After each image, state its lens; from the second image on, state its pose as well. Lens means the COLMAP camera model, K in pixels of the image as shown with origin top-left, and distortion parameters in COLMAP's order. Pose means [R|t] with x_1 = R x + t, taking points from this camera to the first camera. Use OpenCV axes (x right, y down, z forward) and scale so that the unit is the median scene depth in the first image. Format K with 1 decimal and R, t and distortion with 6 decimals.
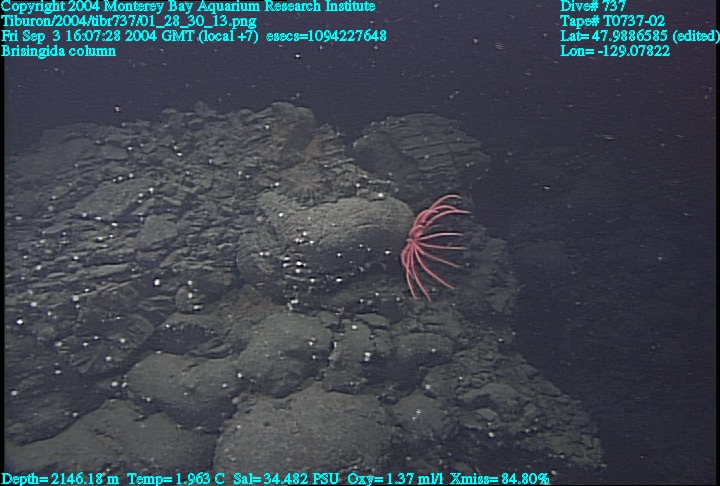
lens RADIAL K [[494.2, 0, 360.0], [0, 494.2, 243.0], [0, 0, 1]] dist [-0.088141, 0.123398]
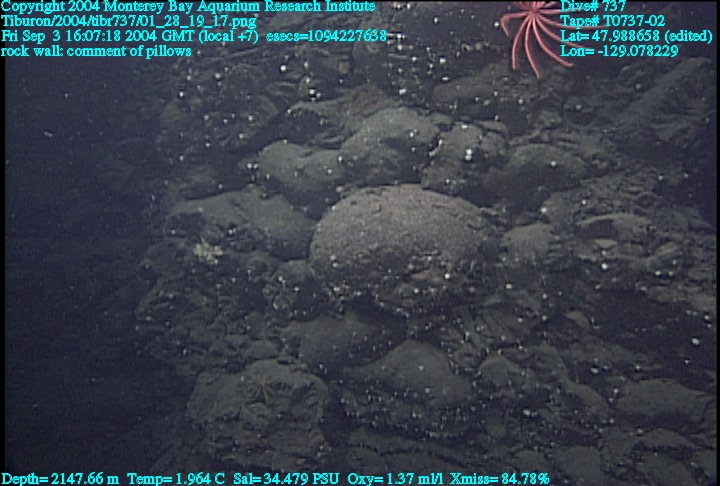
lens RADIAL K [[494.2, 0, 360.0], [0, 494.2, 243.0], [0, 0, 1]] dist [-0.088141, 0.123398]
pose [[0.886044, 0.159337, -0.435359, 0.257784], [-0.095076, 0.981574, 0.165748, 0.259753], [0.453747, -0.105468, 0.884867, 0.087058]]
